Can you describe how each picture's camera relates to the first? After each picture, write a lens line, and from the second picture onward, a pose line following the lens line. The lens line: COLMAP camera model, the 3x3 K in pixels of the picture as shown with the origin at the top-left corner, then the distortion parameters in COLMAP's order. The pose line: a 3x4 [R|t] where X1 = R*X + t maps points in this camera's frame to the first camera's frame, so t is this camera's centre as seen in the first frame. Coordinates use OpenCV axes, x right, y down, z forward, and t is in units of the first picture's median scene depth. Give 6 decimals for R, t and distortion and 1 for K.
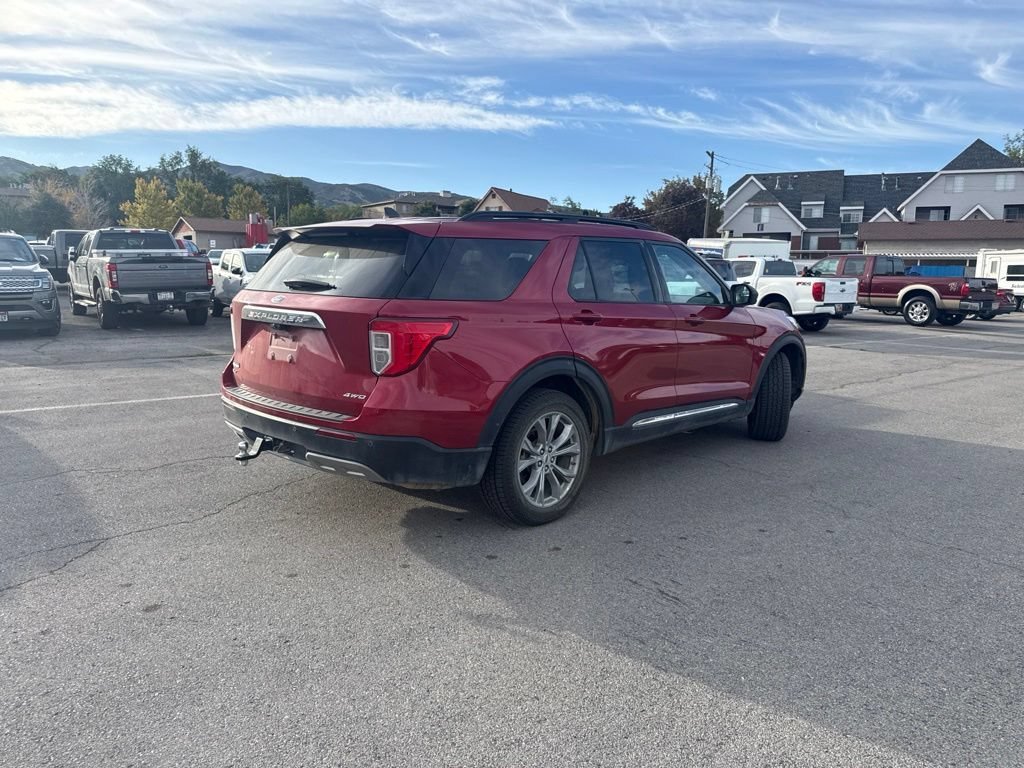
lens RADIAL K [[743.9, 0, 519.1], [0, 743.9, 388.4], [0, 0, 1]] dist [0.005134, -0.001746]
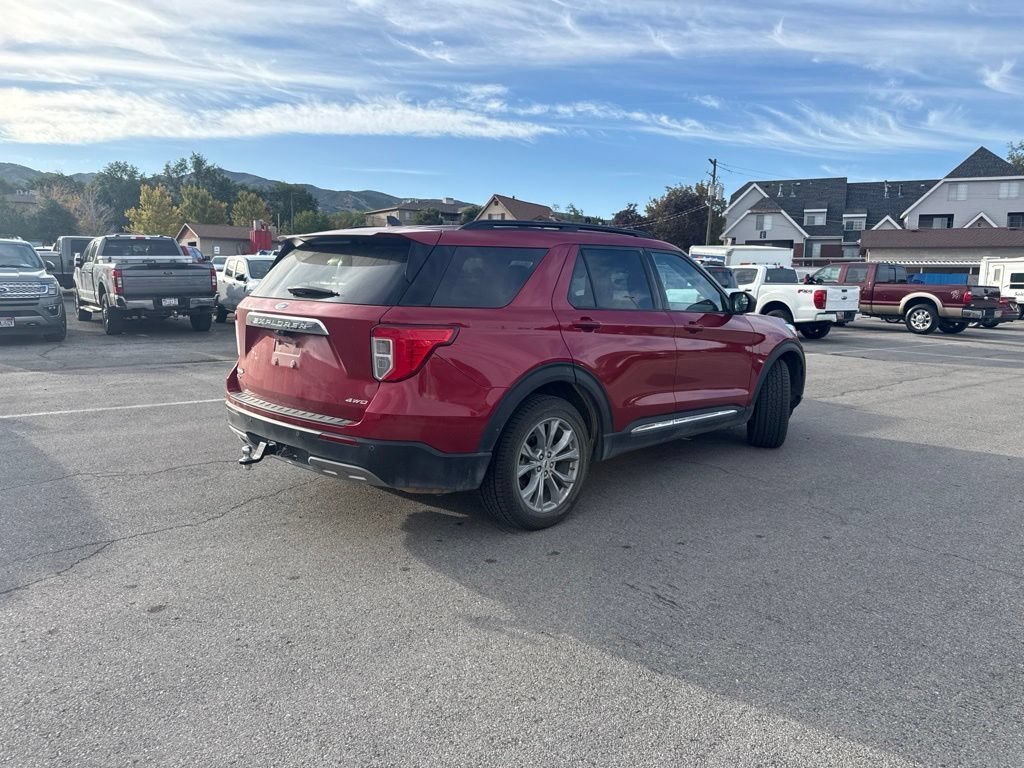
lens RADIAL K [[743.9, 0, 516.2], [0, 743.9, 390.8], [0, 0, 1]] dist [0.005134, -0.001746]
pose [[0.999968, 0.003297, -0.007291, 0.002169], [-0.003339, 0.999978, -0.005781, 0.000485], [0.007272, 0.005806, 0.999957, -0.007324]]
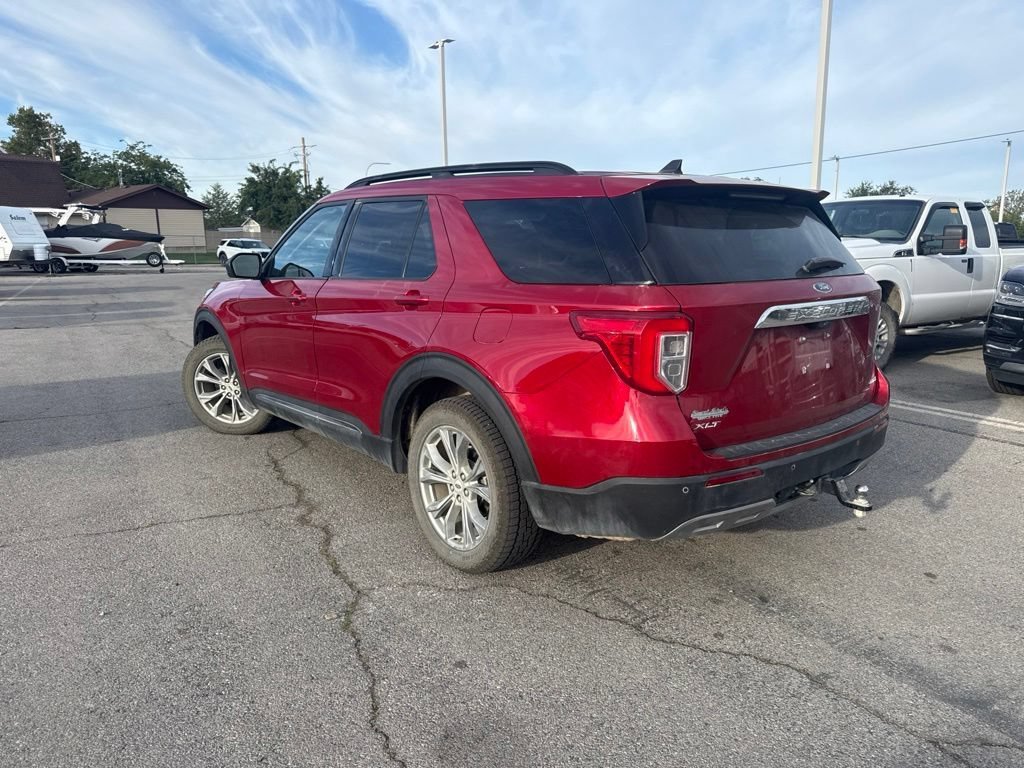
lens RADIAL K [[743.9, 0, 522.8], [0, 743.9, 391.6], [0, 0, 1]] dist [0.005134, -0.001746]
pose [[0.083007, -0.217923, 0.972430, -0.589845], [0.158456, 0.966269, 0.203017, -0.118697], [-0.983871, 0.137236, 0.114739, 0.670941]]
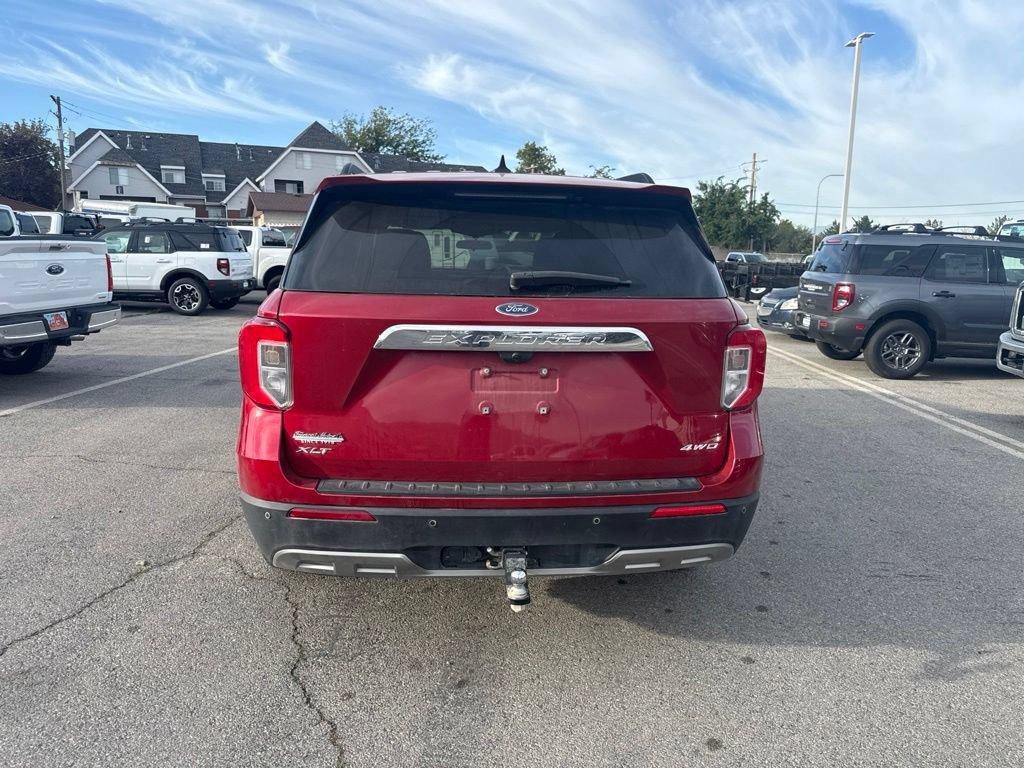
lens RADIAL K [[743.9, 0, 509.1], [0, 743.9, 384.5], [0, 0, 1]] dist [0.005134, -0.001746]
pose [[0.653117, -0.139809, 0.744239, -0.413828], [0.111982, 0.989835, 0.087674, -0.061894], [-0.748932, 0.026080, 0.662134, 0.345768]]
